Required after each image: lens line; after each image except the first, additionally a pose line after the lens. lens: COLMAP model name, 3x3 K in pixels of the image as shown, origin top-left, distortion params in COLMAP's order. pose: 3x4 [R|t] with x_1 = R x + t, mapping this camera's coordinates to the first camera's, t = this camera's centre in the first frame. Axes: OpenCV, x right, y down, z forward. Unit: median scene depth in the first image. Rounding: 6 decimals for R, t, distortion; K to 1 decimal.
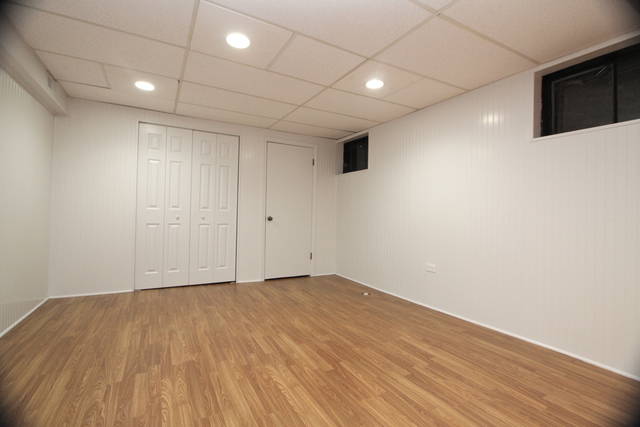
lens RADIAL K [[292.9, 0, 319.6], [0, 292.9, 209.6], [0, 0, 1]] dist [-0.012760, 0.000052]
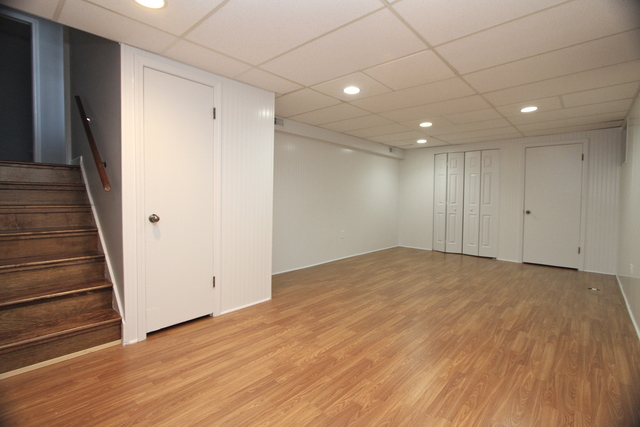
lens RADIAL K [[292.9, 0, 319.3], [0, 292.9, 212.0], [0, 0, 1]] dist [-0.012760, 0.000052]
pose [[0.312607, 0.027819, -0.949475, 1.396168], [0.005133, 0.999507, 0.030975, -0.022679], [0.949869, -0.014557, 0.312310, -0.357107]]
